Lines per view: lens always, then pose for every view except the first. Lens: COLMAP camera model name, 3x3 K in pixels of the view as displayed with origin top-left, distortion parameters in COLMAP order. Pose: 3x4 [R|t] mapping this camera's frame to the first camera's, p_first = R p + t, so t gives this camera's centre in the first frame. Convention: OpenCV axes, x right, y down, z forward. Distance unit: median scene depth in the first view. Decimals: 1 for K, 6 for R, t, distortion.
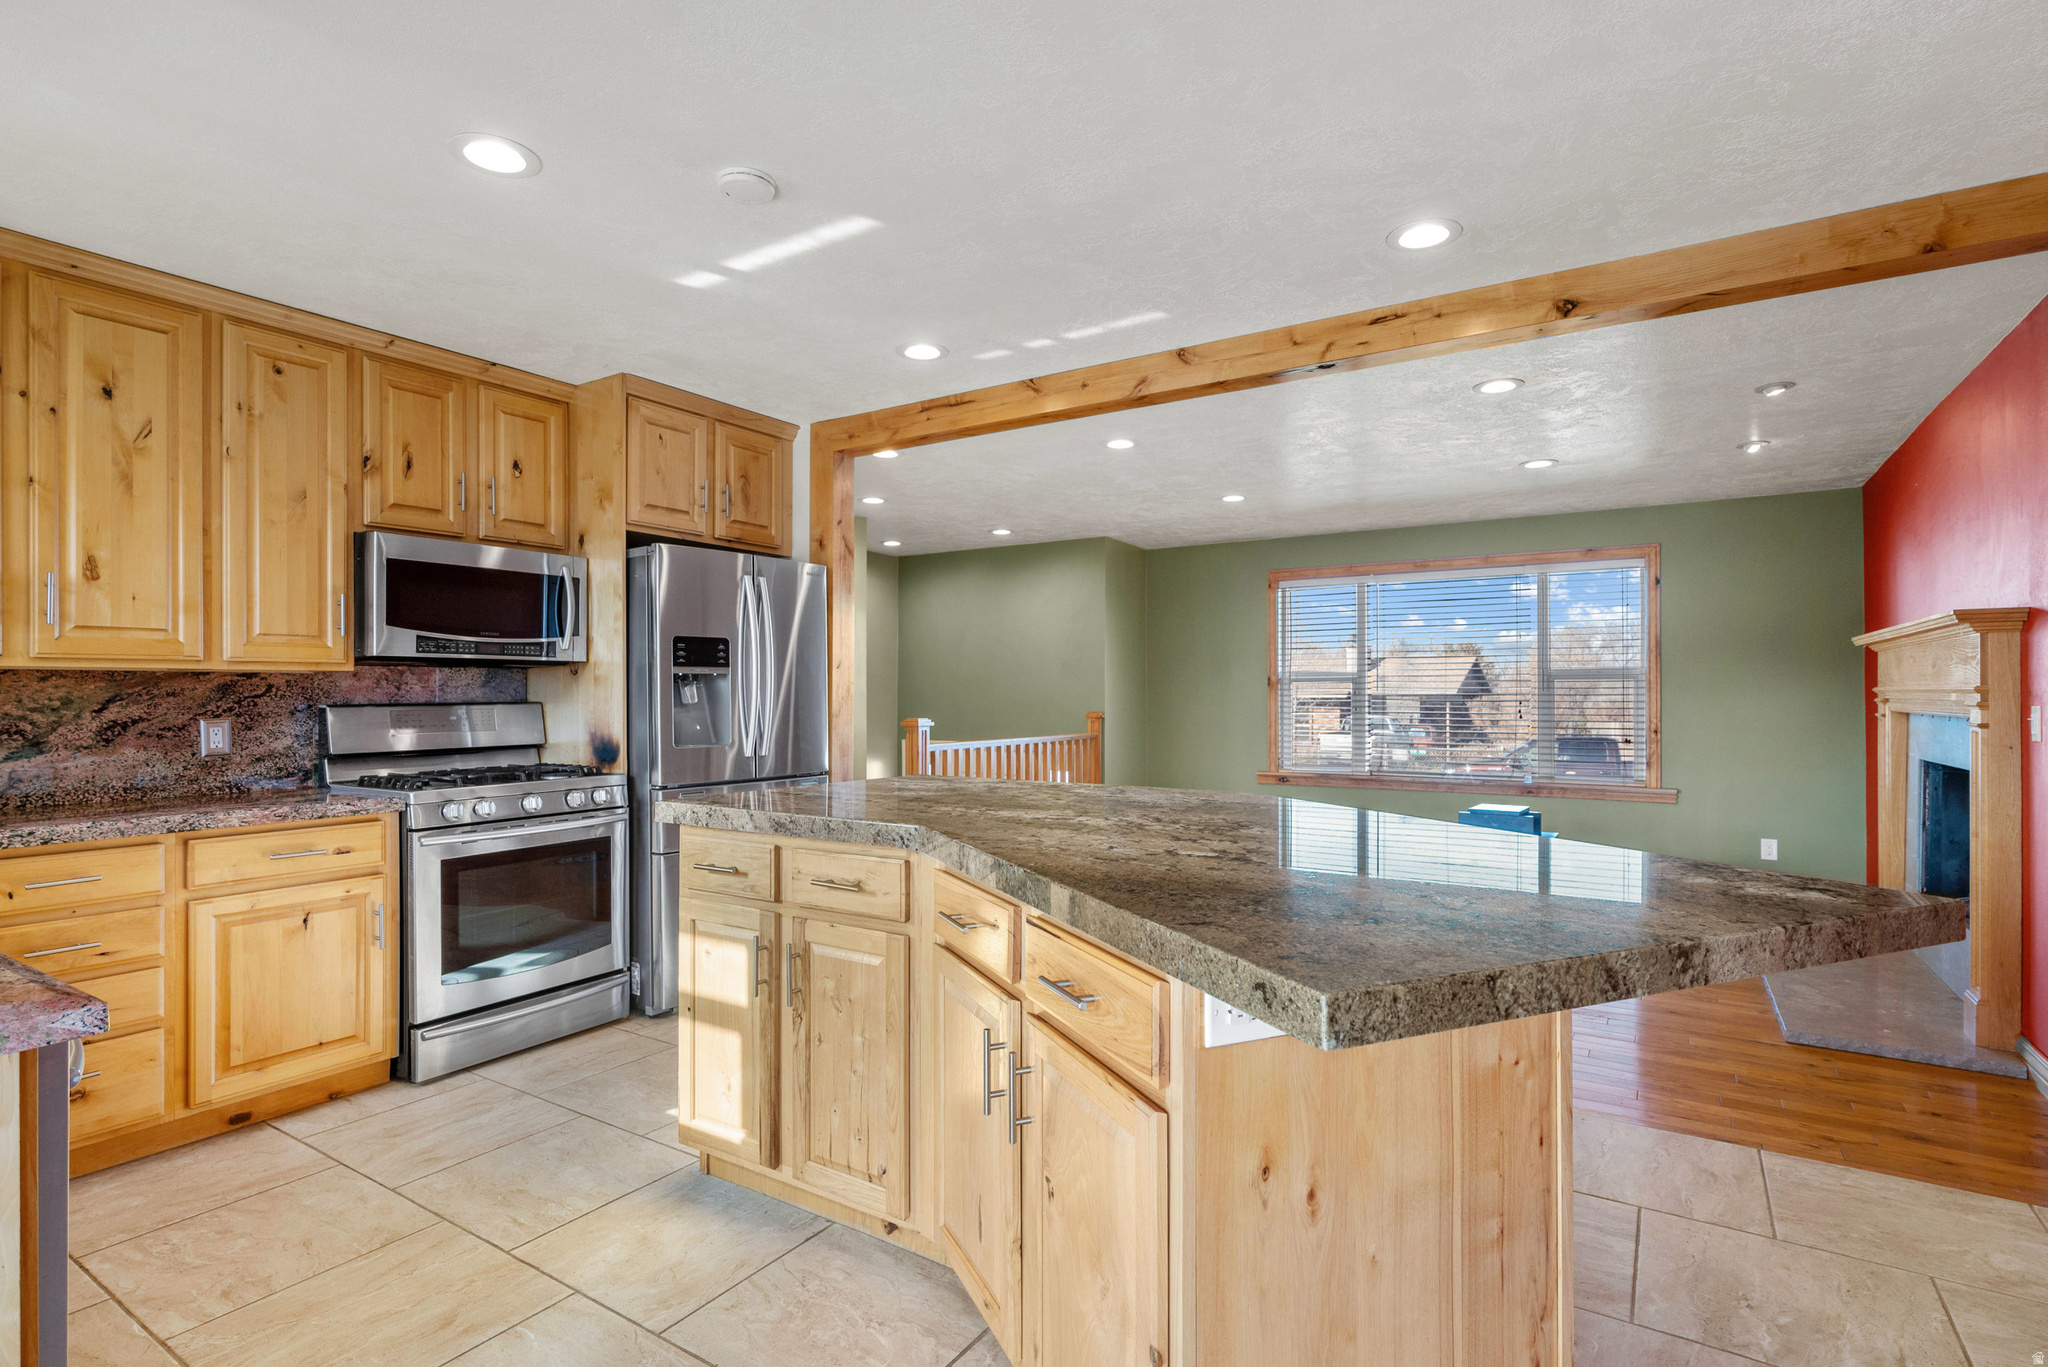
lens RADIAL K [[998.0, 0, 1026.6], [0, 998.0, 683.8], [0, 0, 1]] dist [0.000345, 0.000139]
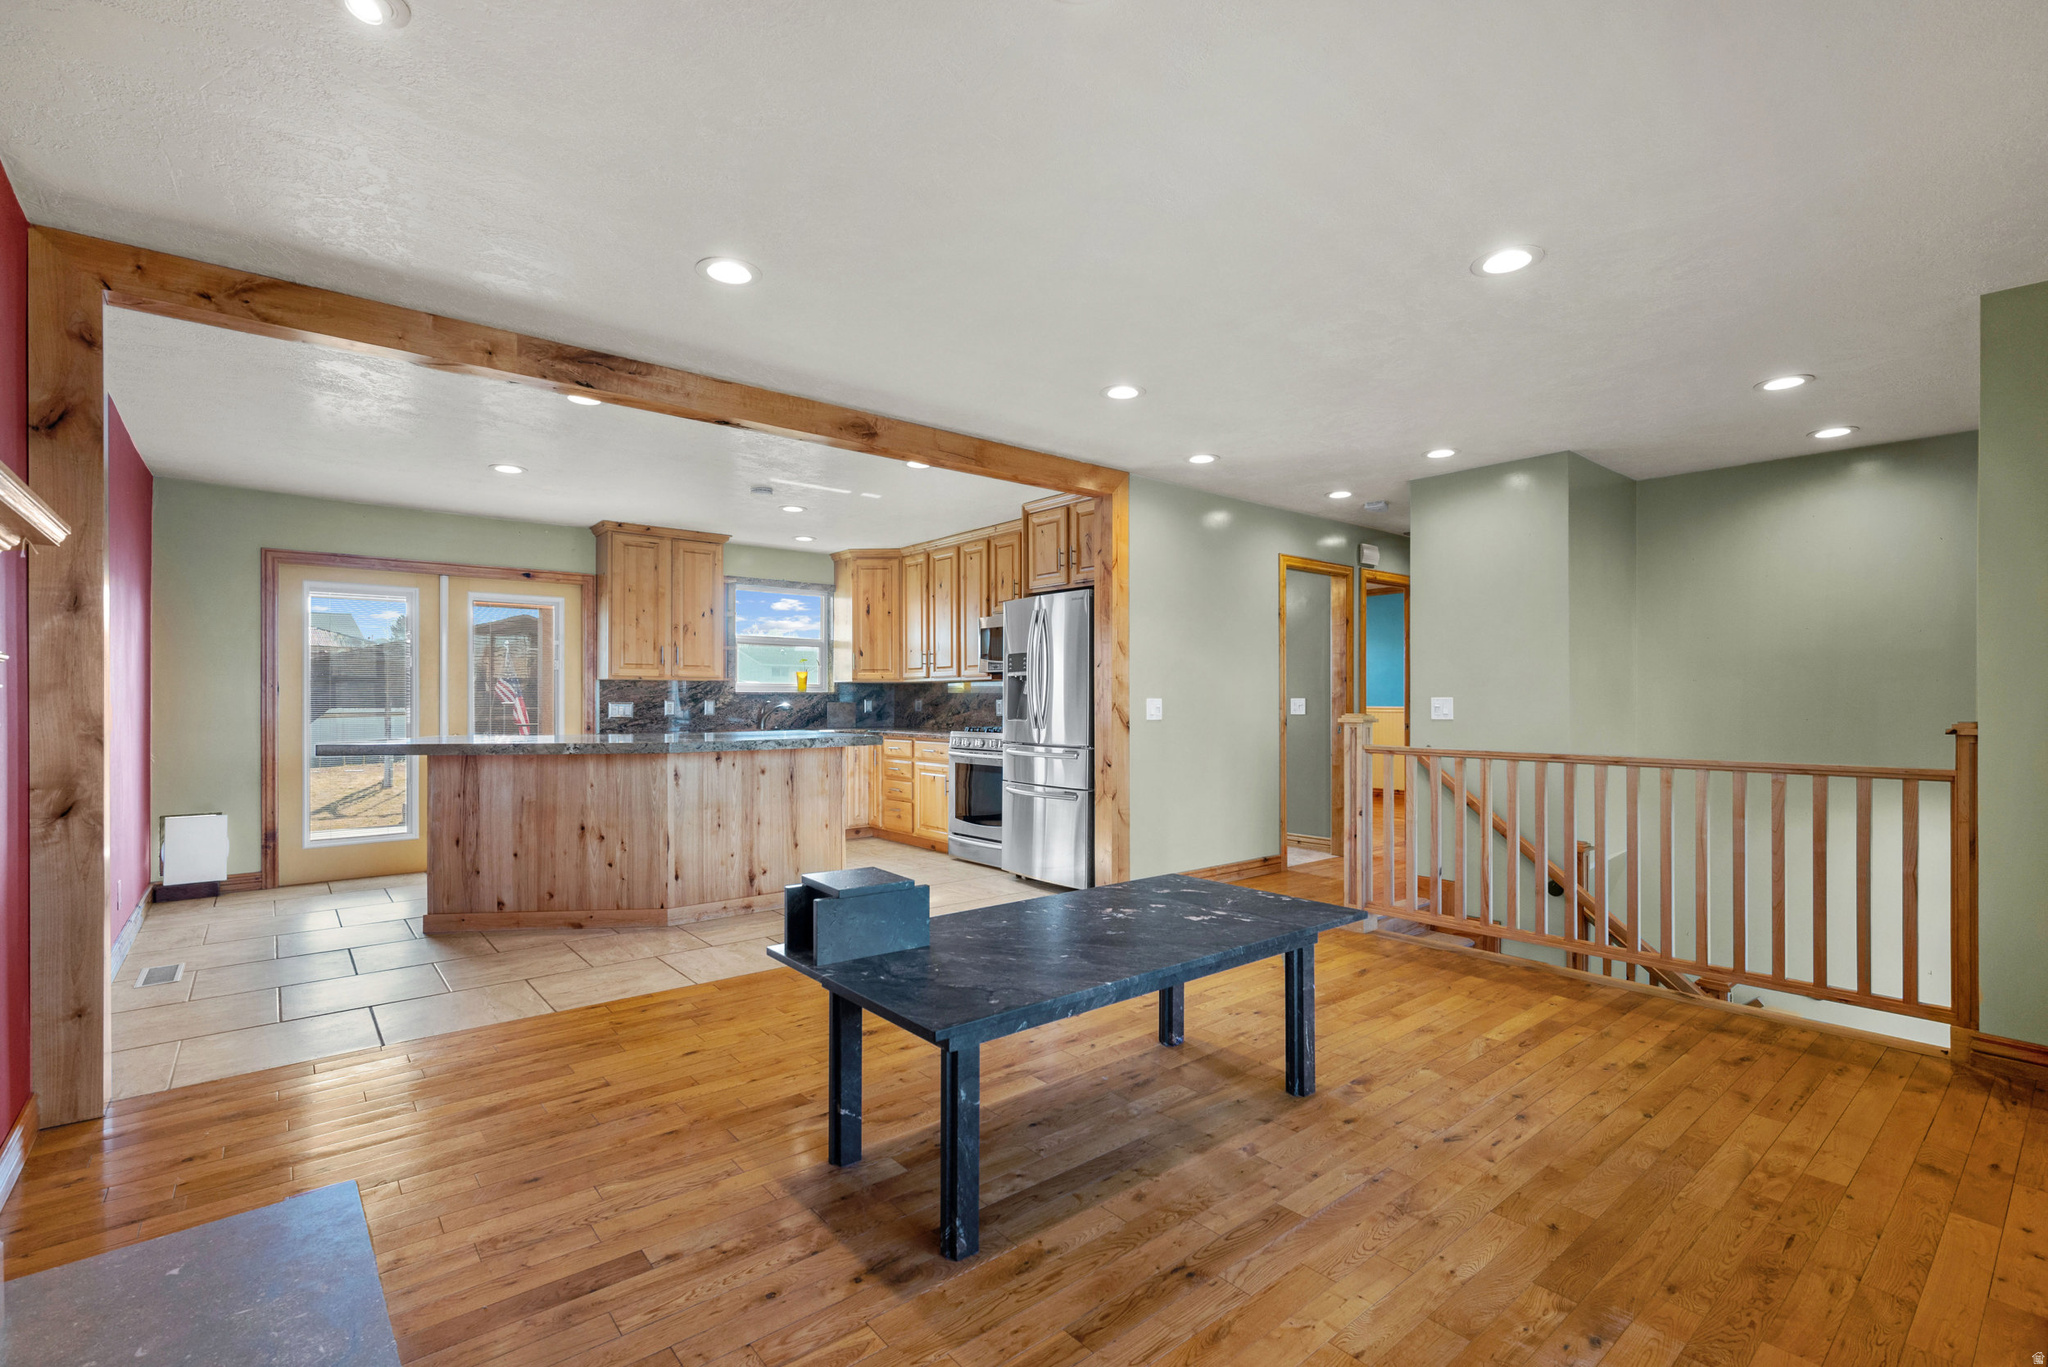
lens RADIAL K [[917.3, 0, 1036.8], [0, 917.3, 685.4], [0, 0, 1]] dist [-0.003972, -0.000770]
pose [[-0.291384, -0.007238, -0.956579, 1.336869], [0.010508, 0.999887, -0.010767, 0.025335], [0.956548, -0.013189, -0.291275, 1.771943]]
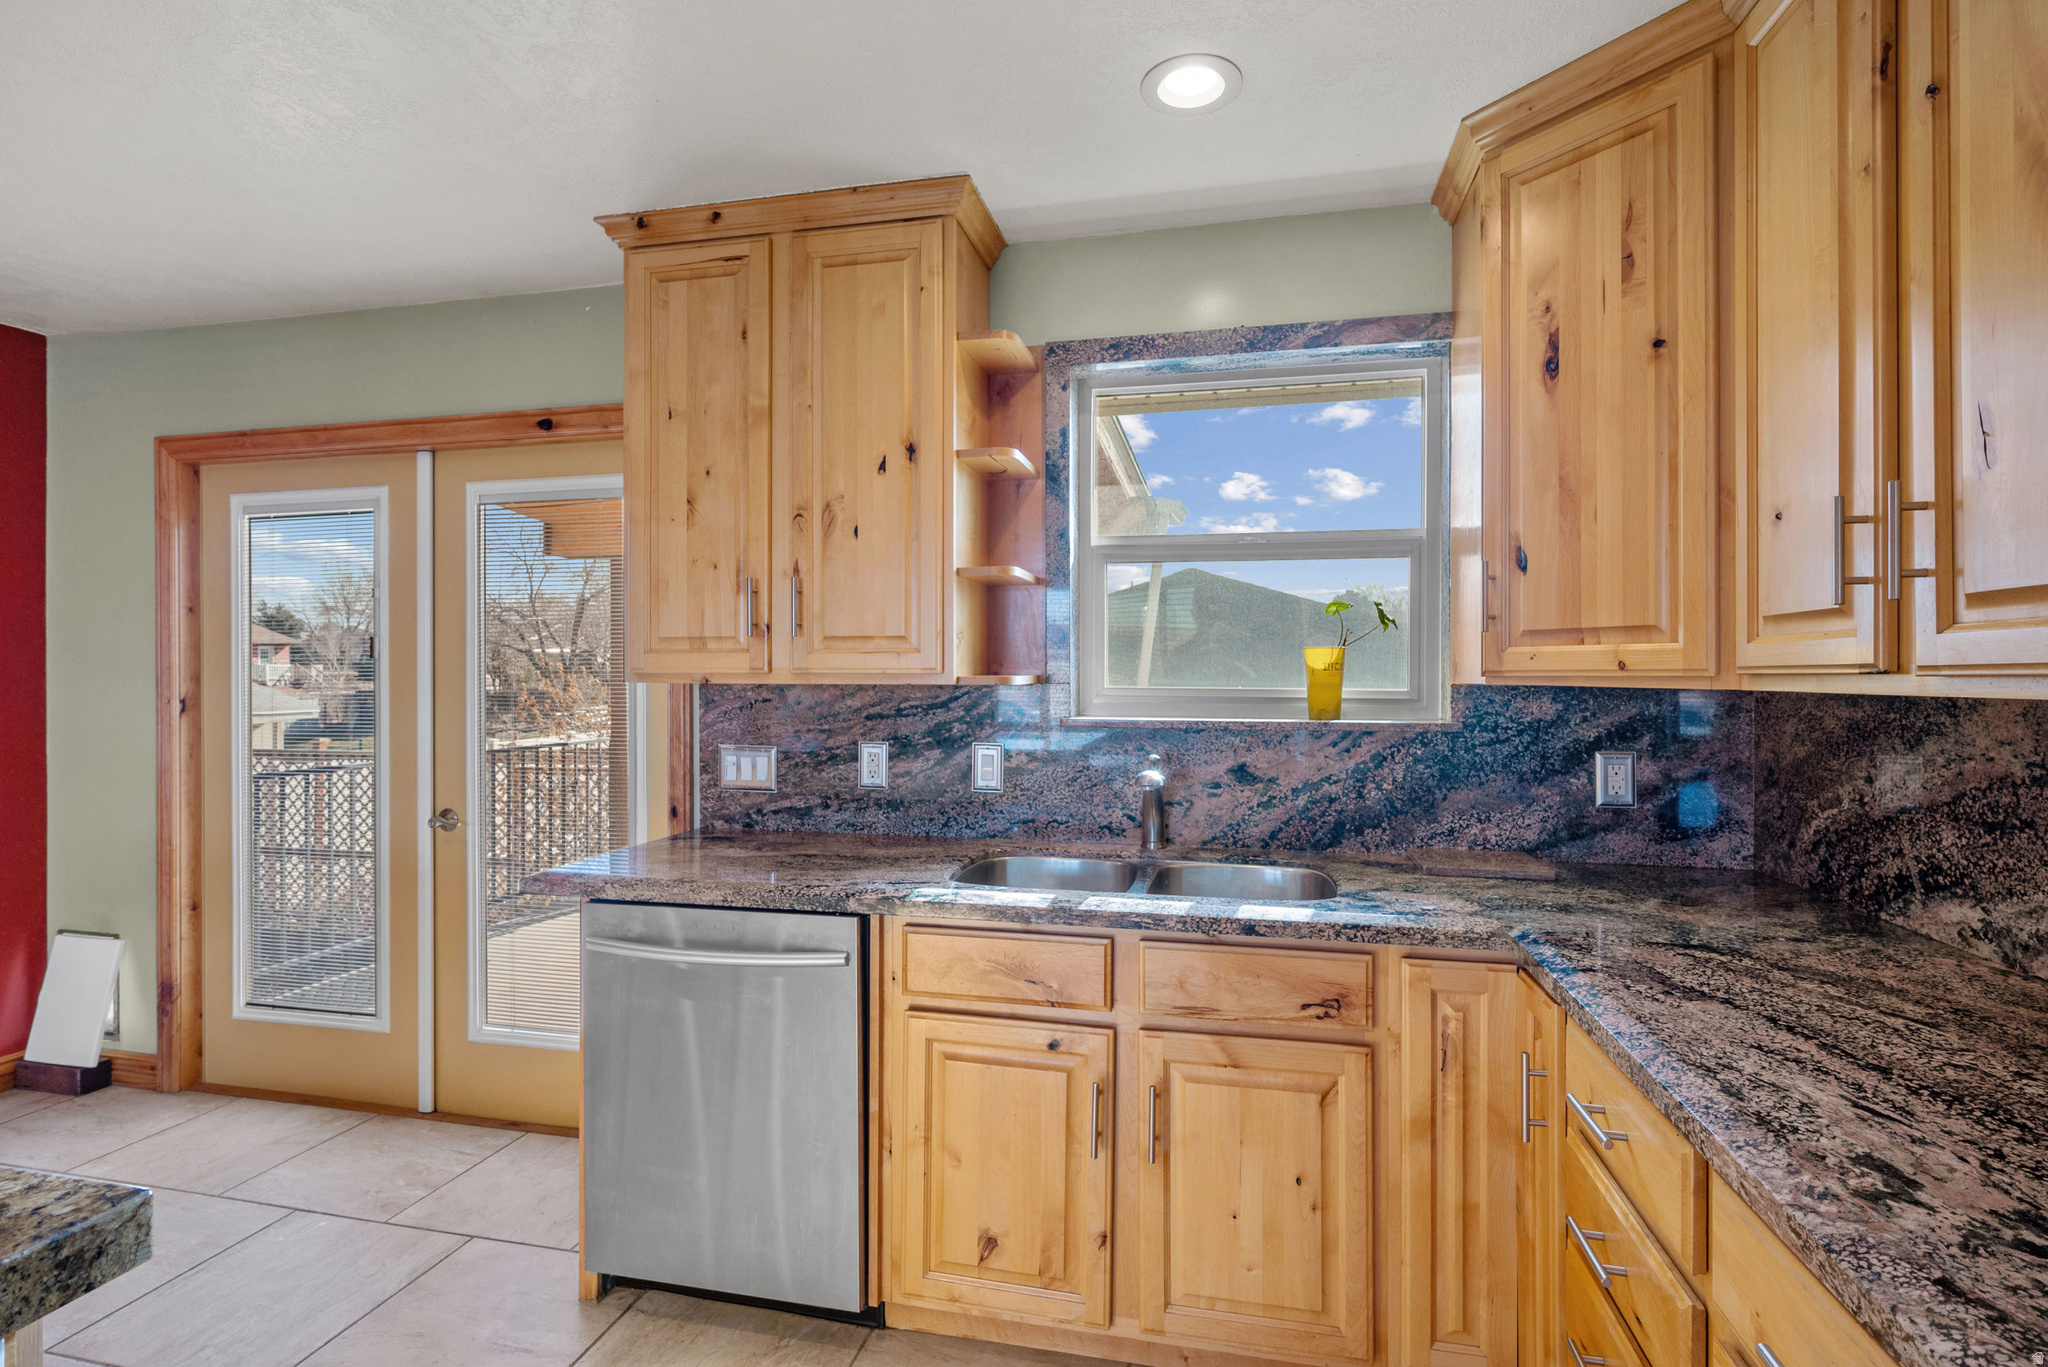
lens RADIAL K [[982.0, 0, 1027.3], [0, 982.0, 668.9], [0, 0, 1]] dist [-0.000330, 0.000116]
pose [[-0.940570, 0.005841, -0.339550, -0.388207], [0.009569, 0.999911, -0.009304, -0.023224], [0.339465, -0.012000, -0.940542, 1.063910]]
